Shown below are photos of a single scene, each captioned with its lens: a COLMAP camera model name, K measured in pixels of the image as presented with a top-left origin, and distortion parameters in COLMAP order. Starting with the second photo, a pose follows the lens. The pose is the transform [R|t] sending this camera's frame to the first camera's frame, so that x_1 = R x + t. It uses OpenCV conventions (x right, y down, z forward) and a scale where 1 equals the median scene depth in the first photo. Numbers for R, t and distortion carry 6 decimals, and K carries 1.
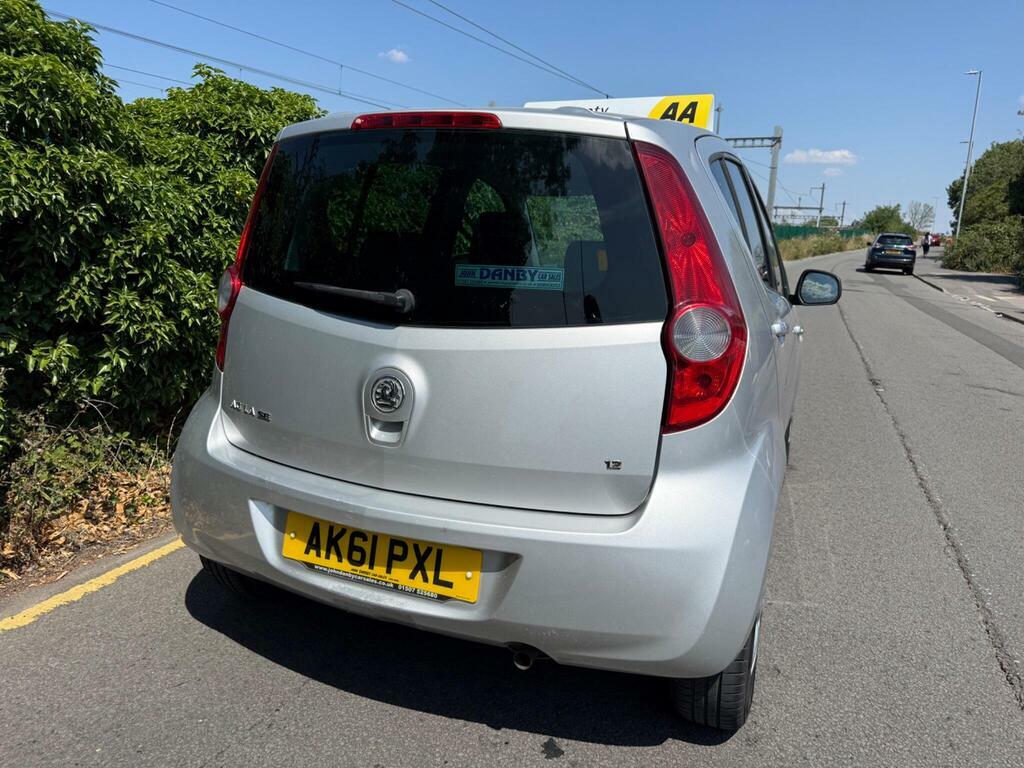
lens RADIAL K [[730.2, 0, 519.7], [0, 730.2, 382.8], [0, 0, 1]] dist [0.018230, -0.023958]
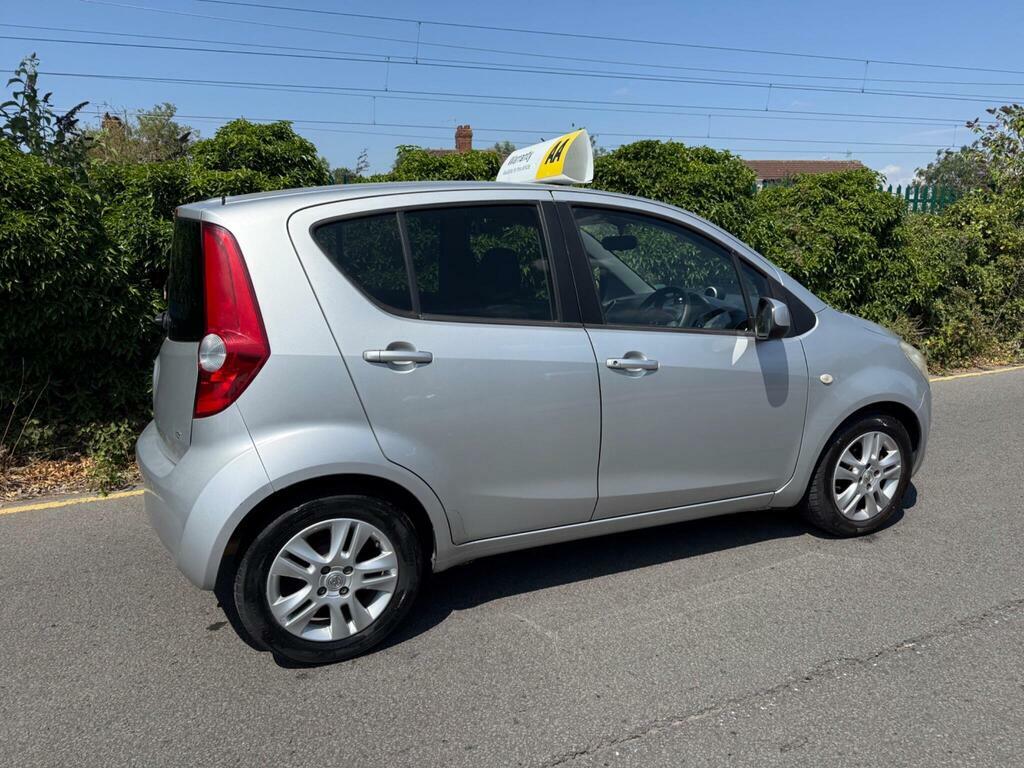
lens RADIAL K [[730.2, 0, 518.2], [0, 730.2, 386.3], [0, 0, 1]] dist [0.018230, -0.023958]
pose [[0.715227, 0.097179, -0.692103, 1.373329], [-0.099204, 0.994375, 0.037103, -0.094418], [0.691816, 0.042122, 0.720845, 0.309705]]
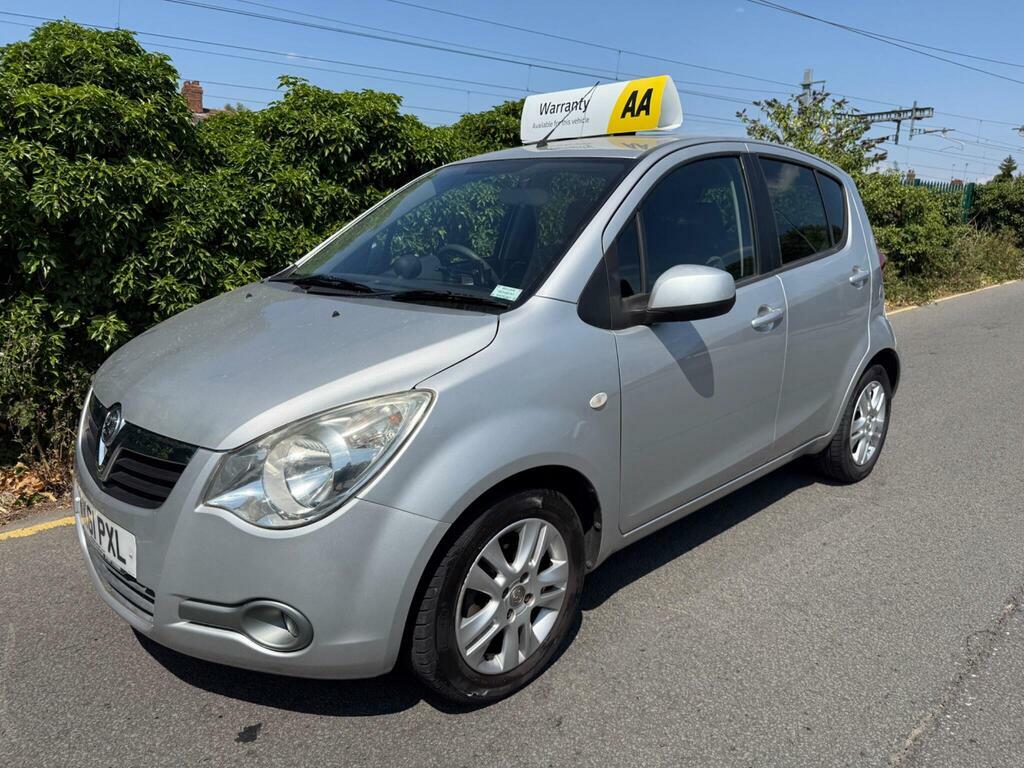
lens RADIAL K [[730.2, 0, 513.2], [0, 730.2, 377.5], [0, 0, 1]] dist [0.018230, -0.023958]
pose [[0.909978, 0.068712, -0.408923, 0.713124], [-0.062670, 0.997637, 0.028176, -0.043113], [0.409893, -0.000012, 0.912134, 0.206173]]
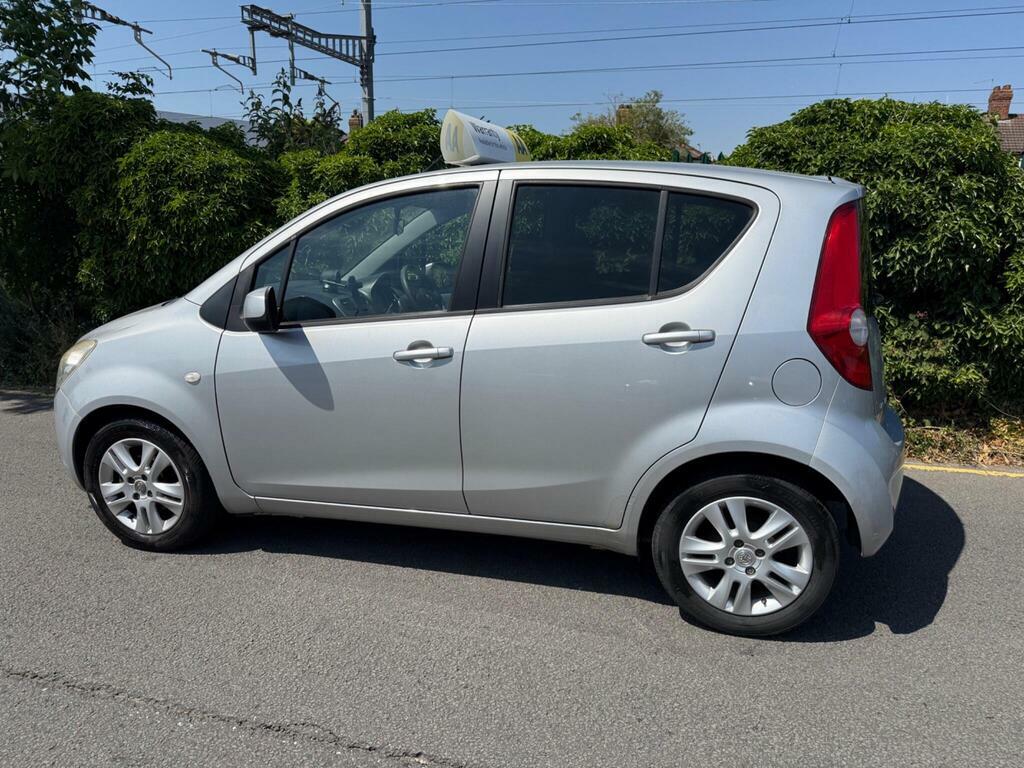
lens RADIAL K [[730.2, 0, 512.8], [0, 730.2, 388.4], [0, 0, 1]] dist [0.018230, -0.023958]
pose [[0.112842, 0.194345, -0.974421, 1.910355], [-0.201429, 0.964796, 0.169099, -0.345830], [0.972982, 0.177195, 0.148016, 1.639758]]
